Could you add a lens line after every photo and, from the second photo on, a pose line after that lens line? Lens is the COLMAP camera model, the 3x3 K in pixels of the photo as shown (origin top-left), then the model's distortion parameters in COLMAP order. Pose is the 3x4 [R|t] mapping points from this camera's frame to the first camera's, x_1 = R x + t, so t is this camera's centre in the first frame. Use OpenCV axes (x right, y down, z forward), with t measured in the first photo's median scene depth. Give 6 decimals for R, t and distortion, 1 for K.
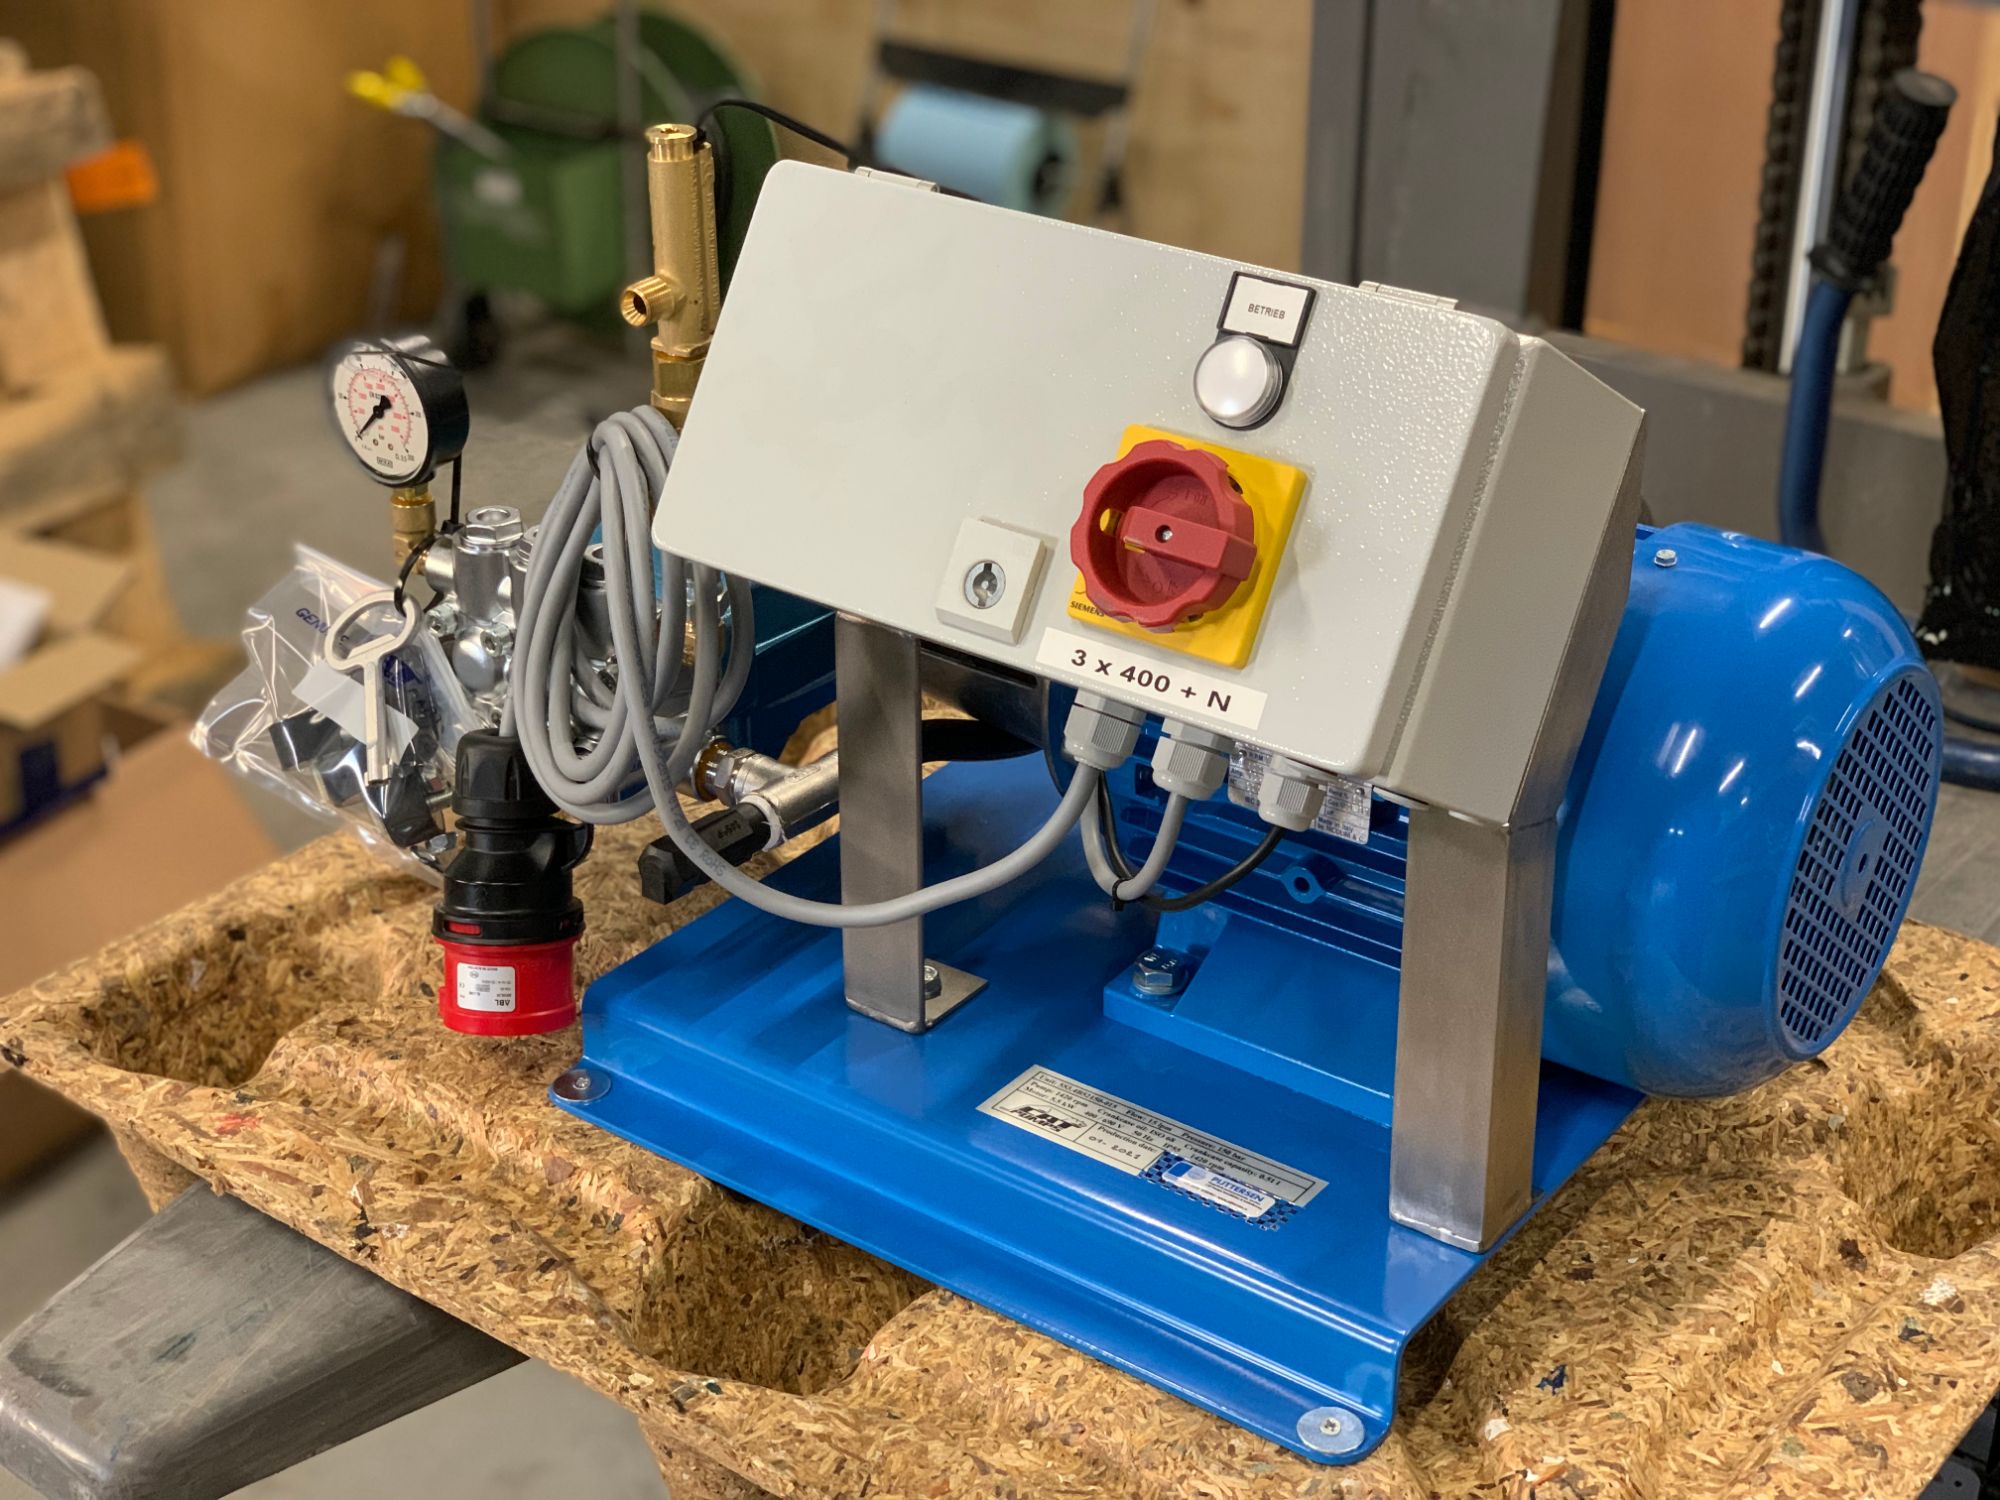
lens RADIAL K [[3031.0, 0, 1000.0], [0, 3031.0, 750.0], [0, 0, 1]] dist [-0.001815, 0.006406]
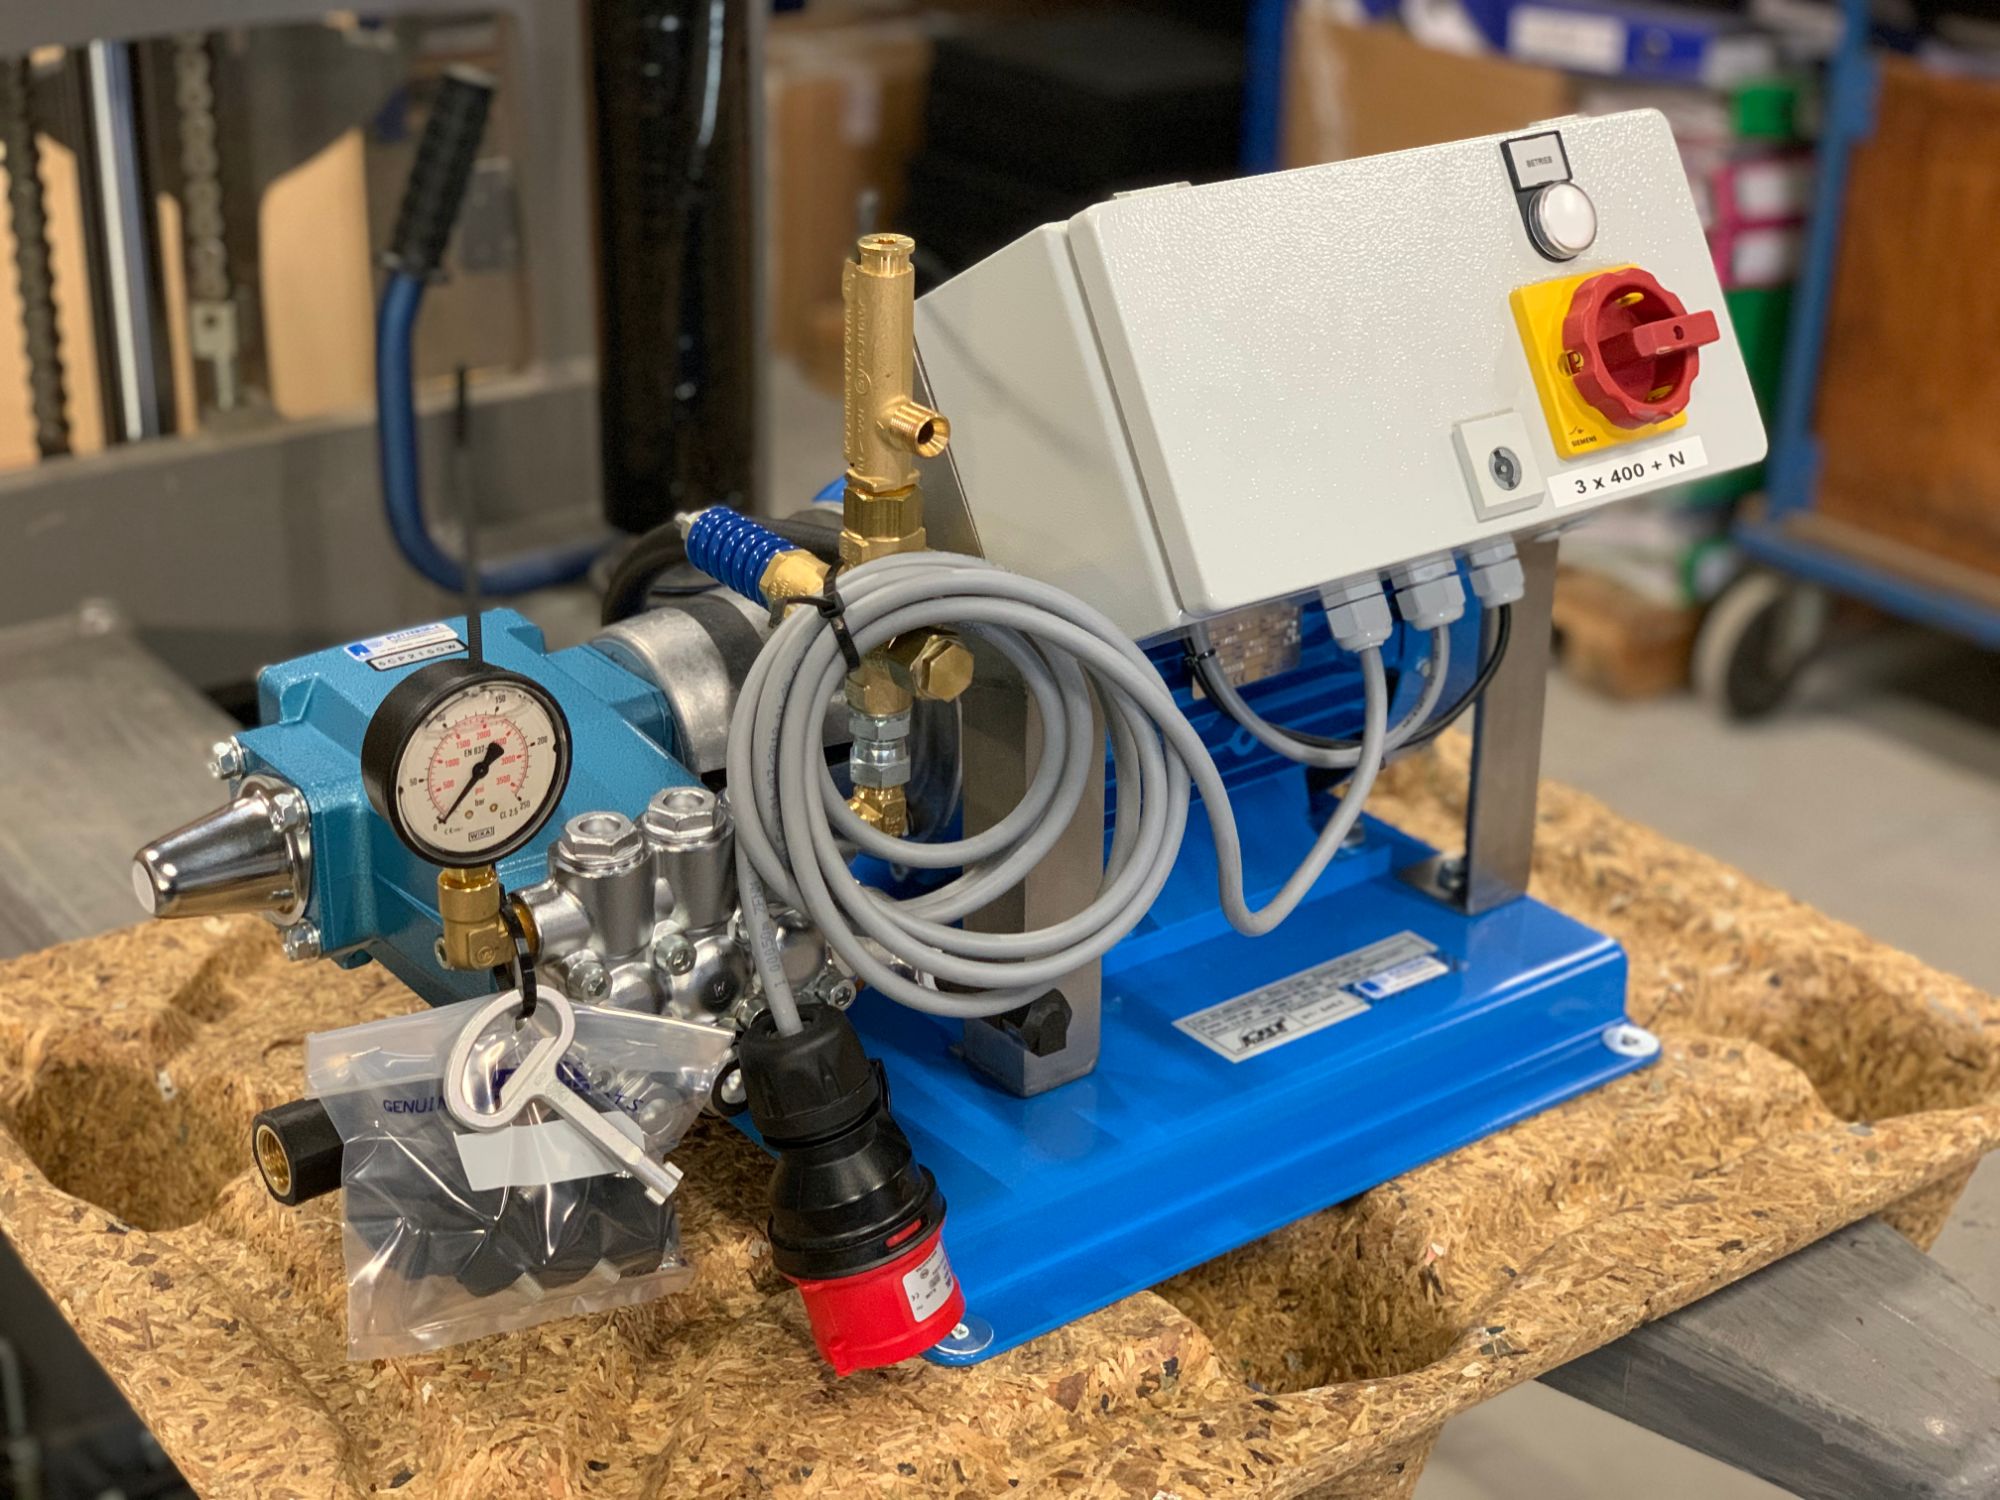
lens RADIAL K [[3031.0, 0, 1000.0], [0, 3031.0, 750.0], [0, 0, 1]] dist [-0.001815, 0.006406]
pose [[0.259578, -0.396386, 0.880623, -0.893250], [0.415834, 0.868892, 0.268532, -0.283607], [-0.871609, 0.296488, 0.390376, 0.634694]]
